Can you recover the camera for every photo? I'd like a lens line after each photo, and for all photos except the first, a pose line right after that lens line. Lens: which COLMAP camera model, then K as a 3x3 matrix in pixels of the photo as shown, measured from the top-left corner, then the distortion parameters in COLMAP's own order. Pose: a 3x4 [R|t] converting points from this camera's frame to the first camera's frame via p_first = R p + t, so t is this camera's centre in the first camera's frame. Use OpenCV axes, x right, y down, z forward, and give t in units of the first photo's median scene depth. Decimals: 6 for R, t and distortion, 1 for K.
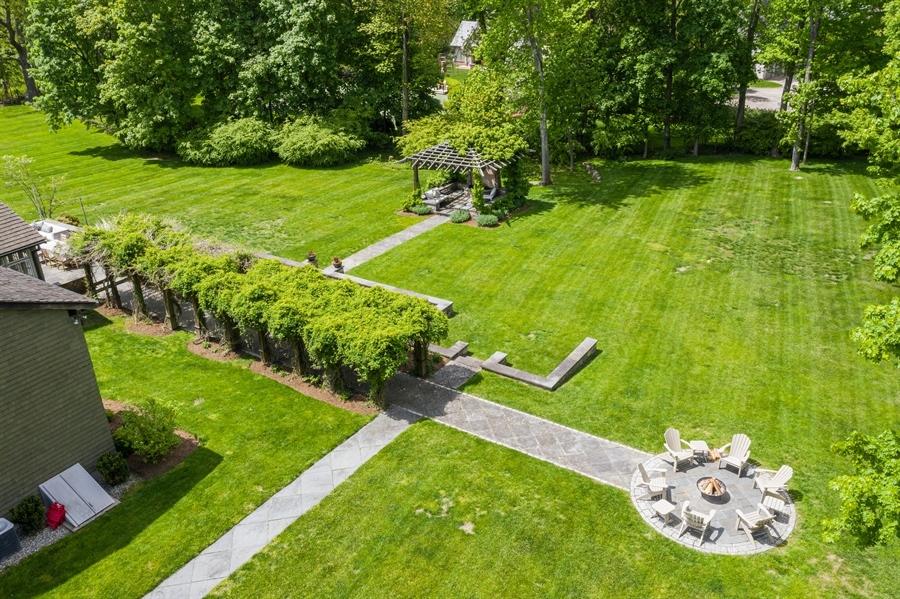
lens RADIAL K [[723.9, 0, 454.9], [0, 723.9, 302.5], [0, 0, 1]] dist [-0.025839, -0.000538]
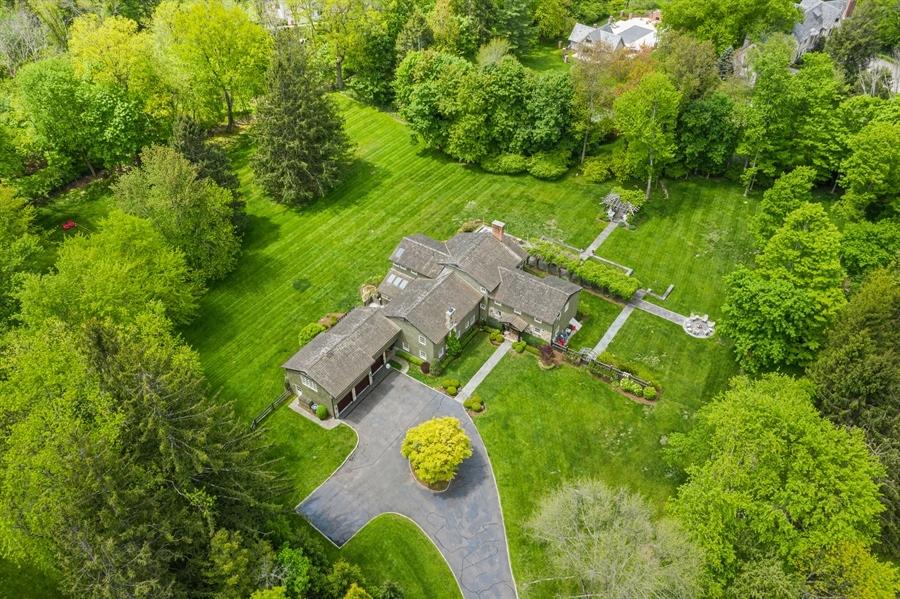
lens RADIAL K [[723.9, 0, 451.6], [0, 723.9, 298.1], [0, 0, 1]] dist [-0.025839, -0.000538]
pose [[0.999680, 0.023730, 0.008760, -0.970608], [-0.025234, 0.959594, 0.280254, -0.884508], [-0.001755, -0.280385, 0.959886, -2.586324]]
